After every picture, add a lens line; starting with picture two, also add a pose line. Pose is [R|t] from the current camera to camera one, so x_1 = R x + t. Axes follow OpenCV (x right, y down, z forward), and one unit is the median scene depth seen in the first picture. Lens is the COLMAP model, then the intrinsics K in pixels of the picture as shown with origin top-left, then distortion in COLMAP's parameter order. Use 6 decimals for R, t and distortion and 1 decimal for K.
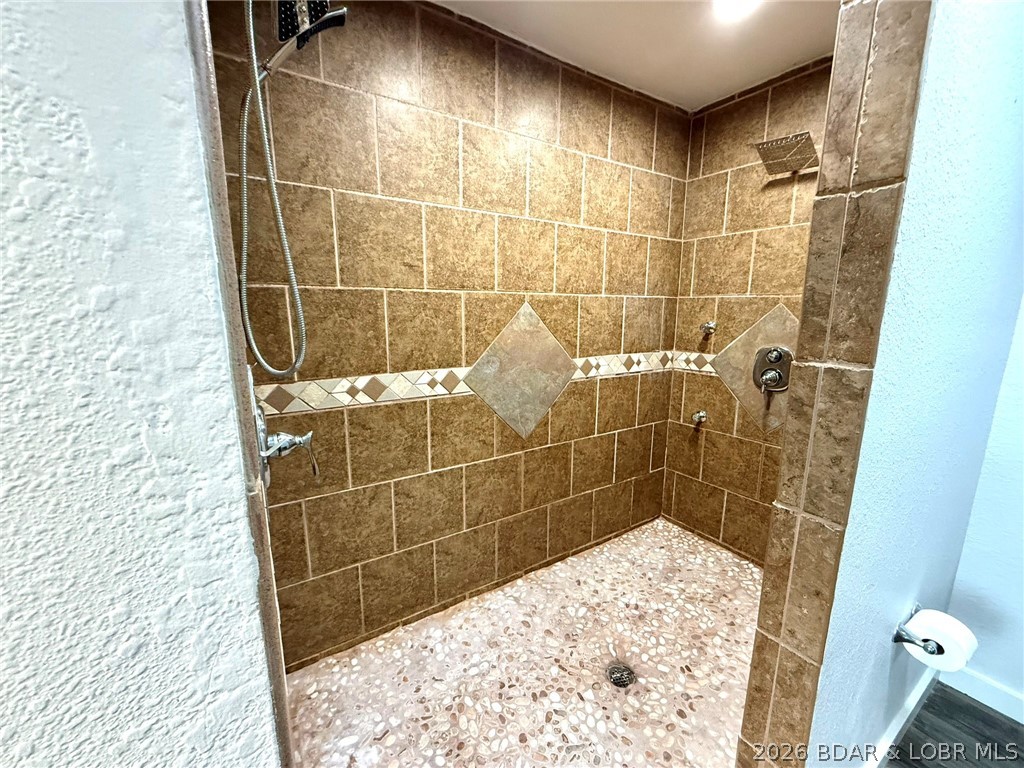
lens RADIAL K [[411.7, 0, 511.8], [0, 411.7, 383.2], [0, 0, 1]] dist [-0.000668, 0.000119]
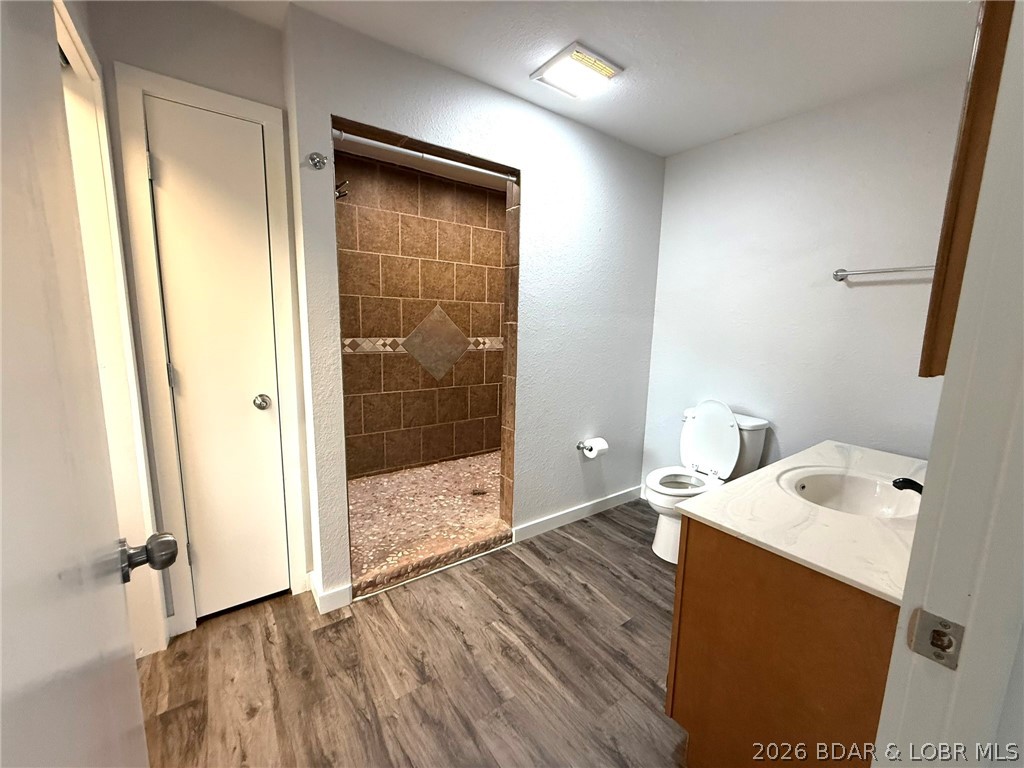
lens RADIAL K [[411.7, 0, 511.1], [0, 411.7, 384.6], [0, 0, 1]] dist [-0.000668, 0.000119]
pose [[0.998533, 0.010423, 0.053133, 0.268081], [-0.008845, 0.999516, -0.029840, 0.212970], [-0.053418, 0.029326, 0.998142, -0.850893]]
